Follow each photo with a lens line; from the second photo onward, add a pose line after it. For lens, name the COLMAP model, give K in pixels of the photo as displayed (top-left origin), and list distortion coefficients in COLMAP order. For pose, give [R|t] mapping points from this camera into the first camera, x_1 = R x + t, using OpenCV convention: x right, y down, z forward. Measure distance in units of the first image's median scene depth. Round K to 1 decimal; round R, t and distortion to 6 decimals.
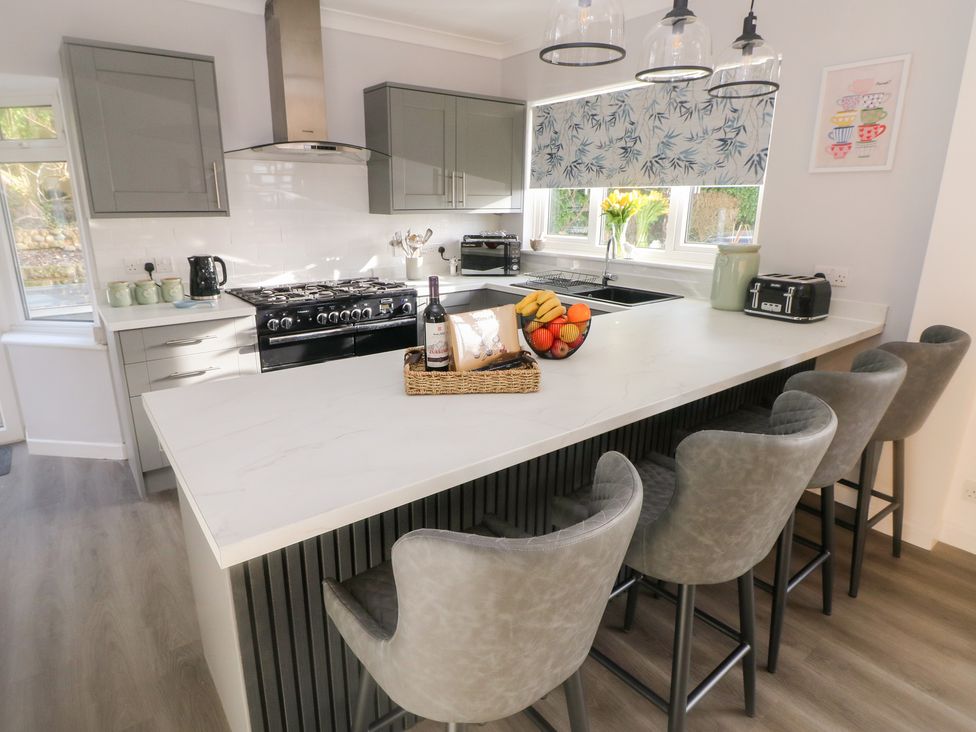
lens RADIAL K [[529.0, 0, 451.4], [0, 529.0, 368.4], [0, 0, 1]] dist [0.001553, -0.012073]
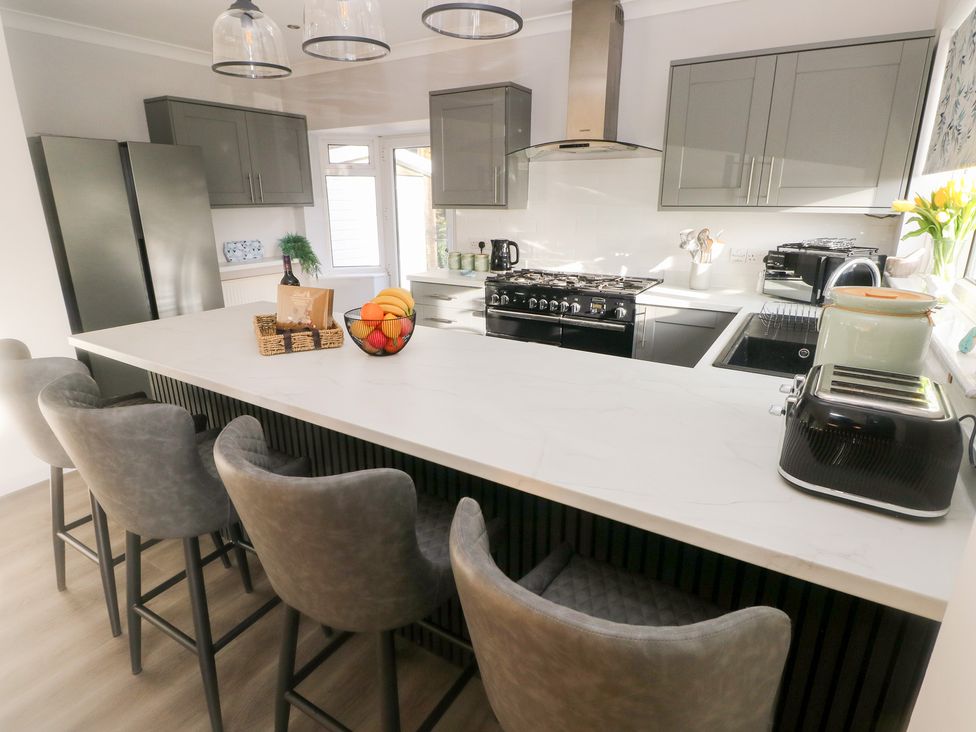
lens RADIAL K [[529.0, 0, 493.7], [0, 529.0, 359.6], [0, 0, 1]] dist [0.001553, -0.012073]
pose [[0.381856, 0.266197, -0.885057, 0.690995], [-0.276246, 0.946720, 0.165558, -0.134923], [0.881972, 0.181274, 0.435046, 0.445769]]
